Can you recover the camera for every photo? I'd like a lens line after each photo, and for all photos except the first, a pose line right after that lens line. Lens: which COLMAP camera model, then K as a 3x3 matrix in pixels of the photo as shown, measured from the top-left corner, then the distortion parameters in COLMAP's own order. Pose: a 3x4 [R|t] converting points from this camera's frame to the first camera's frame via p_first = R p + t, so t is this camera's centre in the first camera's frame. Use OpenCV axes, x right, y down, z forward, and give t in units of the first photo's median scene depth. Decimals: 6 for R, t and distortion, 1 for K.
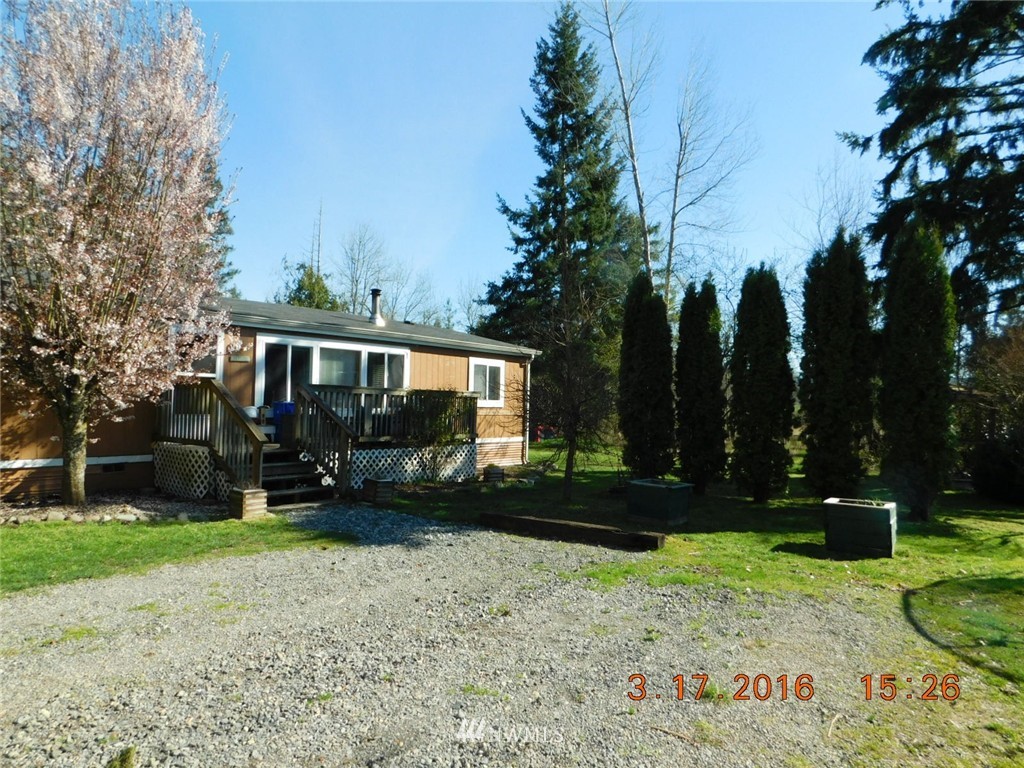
lens RADIAL K [[676.9, 0, 508.4], [0, 676.9, 382.4], [0, 0, 1]] dist [-0.055942, 0.032336]
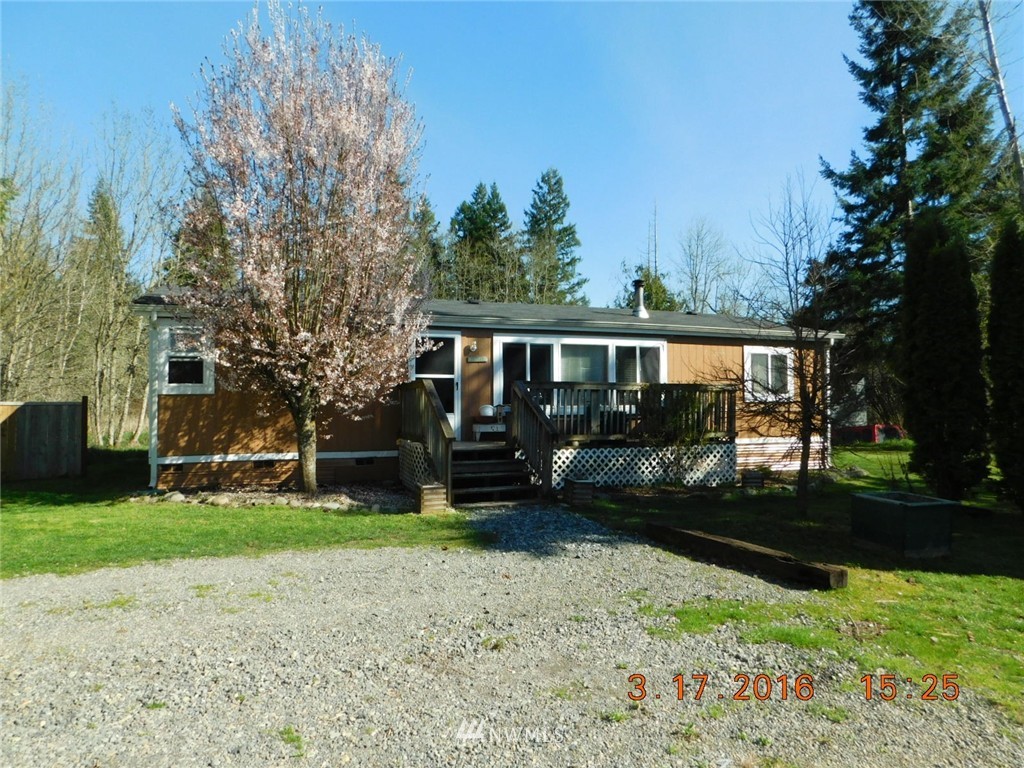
lens RADIAL K [[676.9, 0, 508.4], [0, 676.9, 382.4], [0, 0, 1]] dist [-0.055942, 0.032336]
pose [[0.860116, -0.035510, -0.508860, 0.160387], [0.035049, 0.999330, -0.010493, 0.011911], [0.508892, -0.008810, 0.860785, 0.115092]]
